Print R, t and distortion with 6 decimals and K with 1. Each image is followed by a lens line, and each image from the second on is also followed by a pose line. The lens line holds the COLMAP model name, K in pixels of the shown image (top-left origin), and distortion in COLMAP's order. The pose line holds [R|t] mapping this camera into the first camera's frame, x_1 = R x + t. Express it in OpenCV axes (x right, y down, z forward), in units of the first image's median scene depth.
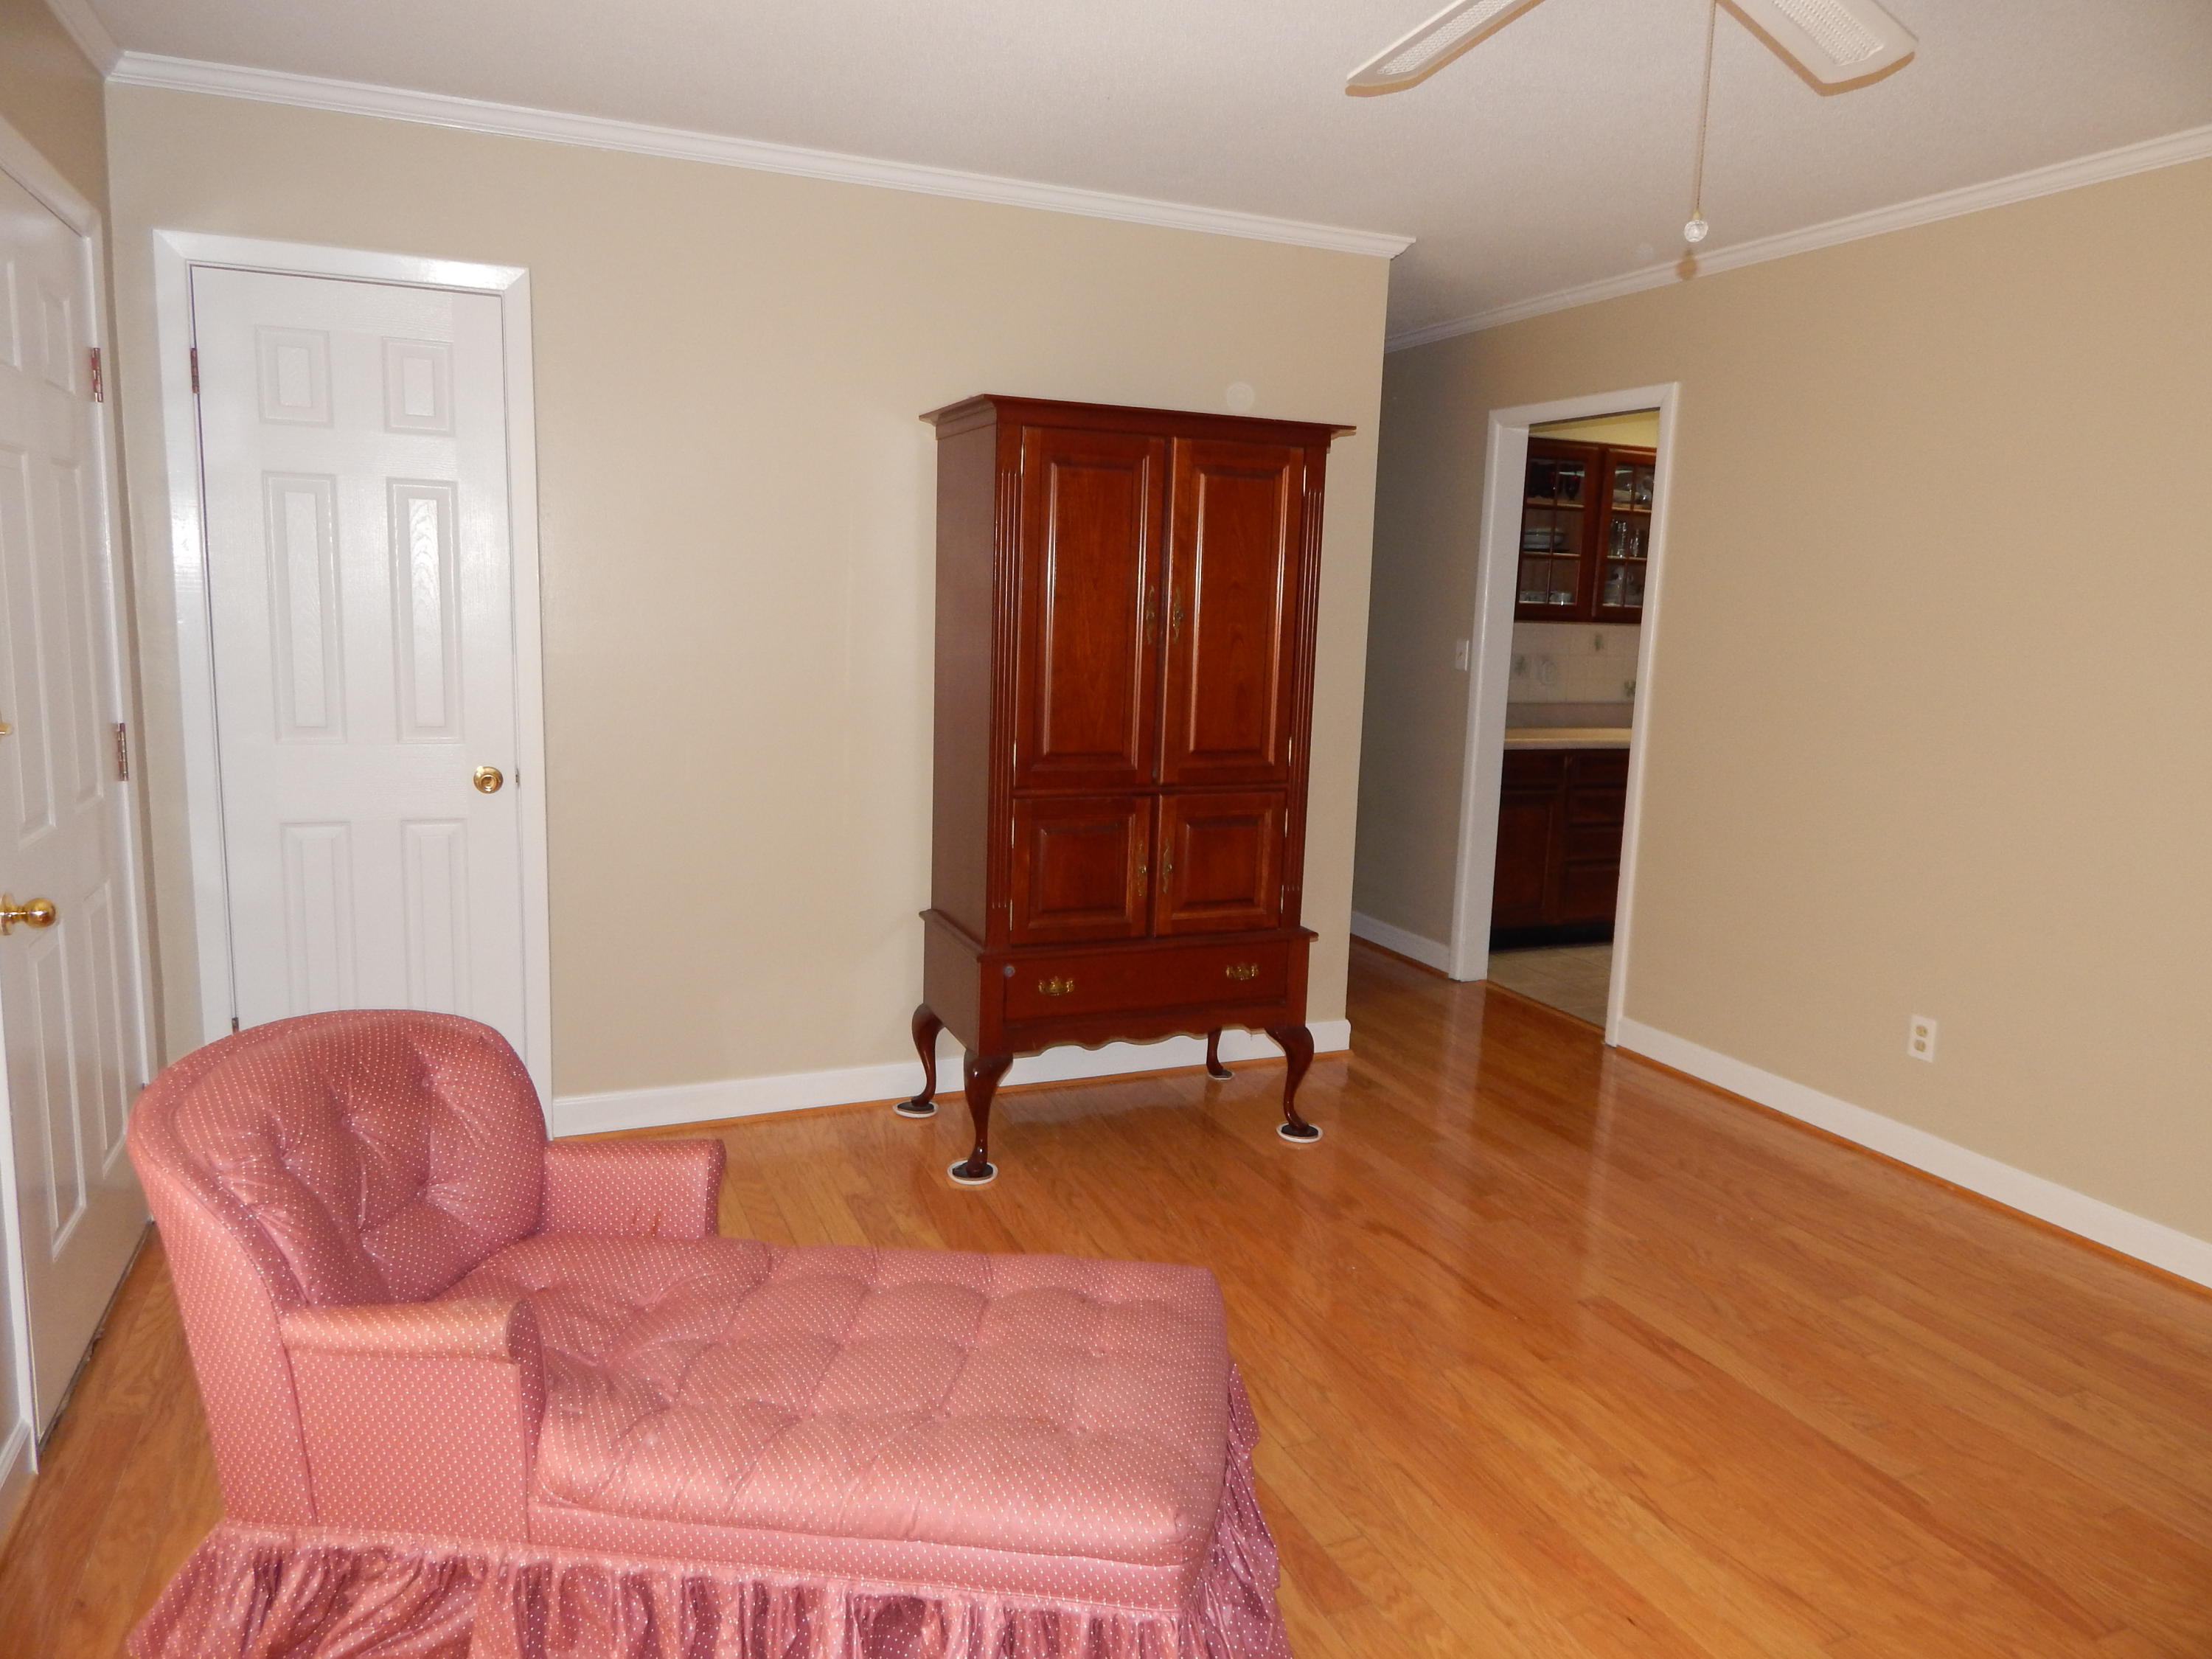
lens RADIAL K [[1453.1, 0, 1115.2], [0, 1453.1, 820.4], [0, 0, 1]] dist [0.006975, -0.005258]
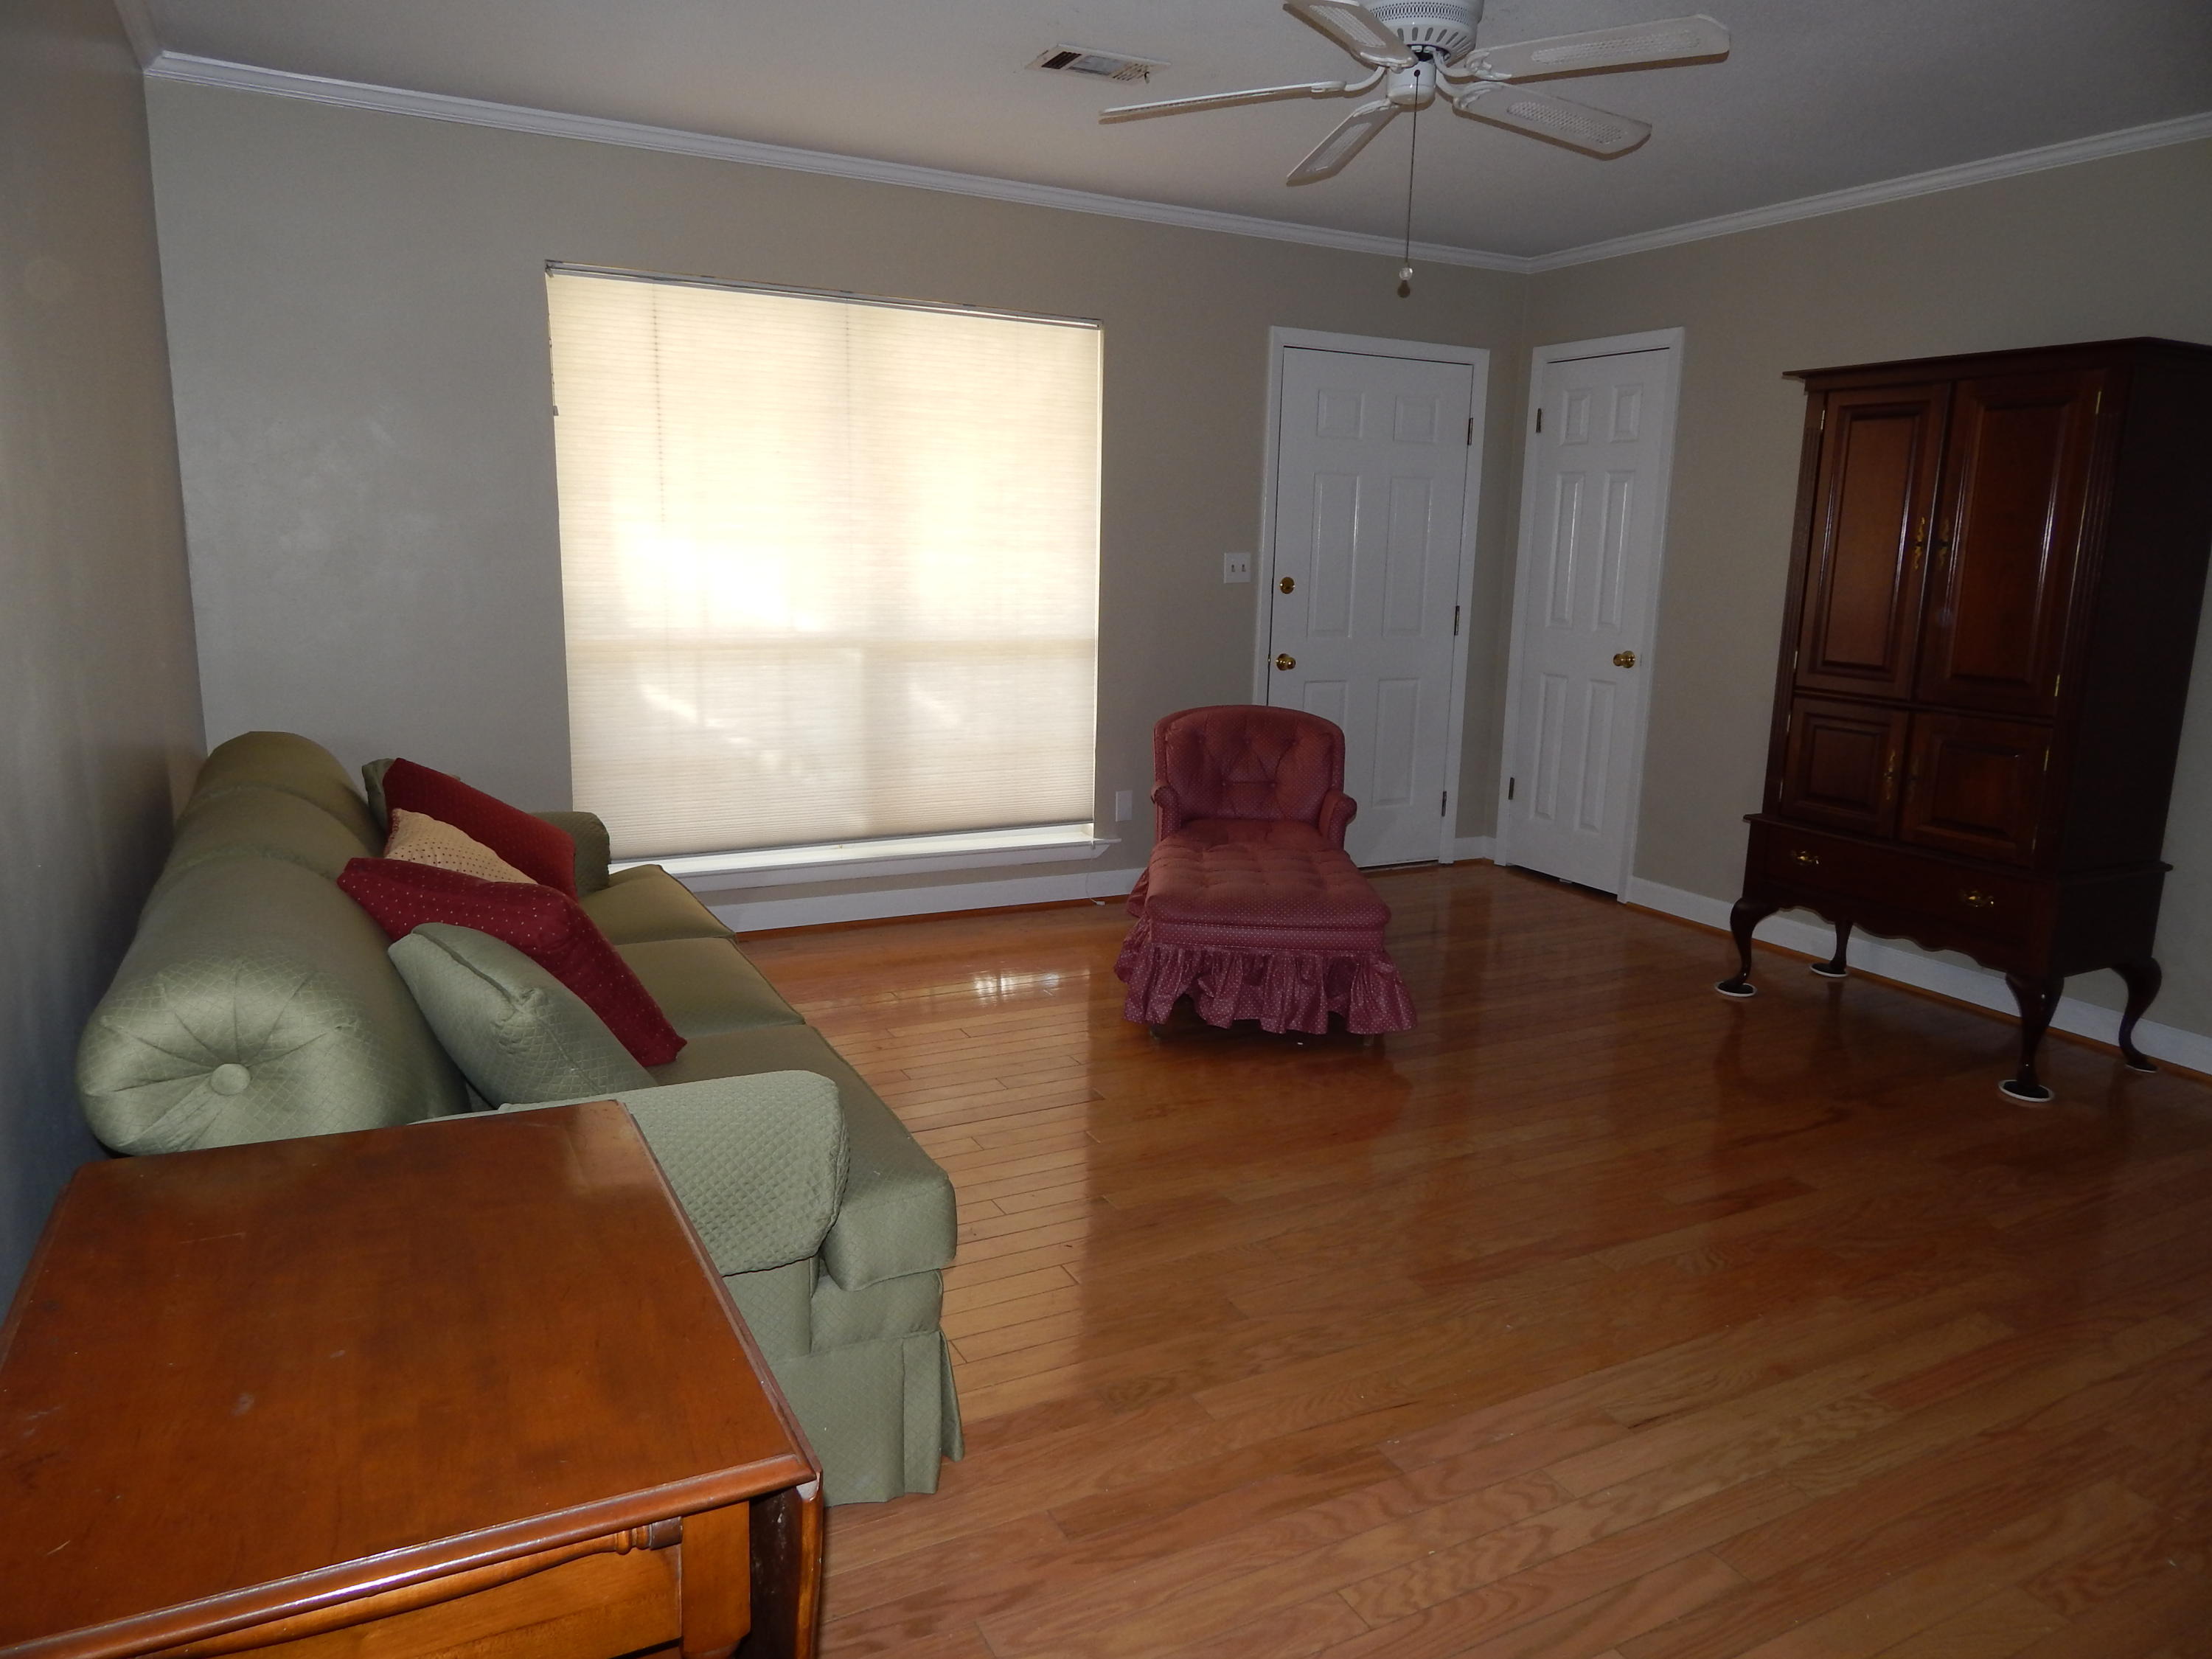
lens RADIAL K [[1453.1, 0, 1109.1], [0, 1453.1, 828.1], [0, 0, 1]] dist [0.006975, -0.005258]
pose [[0.074499, 0.166310, -0.983255, 1.030765], [-0.181261, 0.971829, 0.150644, 0.013020], [0.980609, 0.167003, 0.102546, 0.296793]]
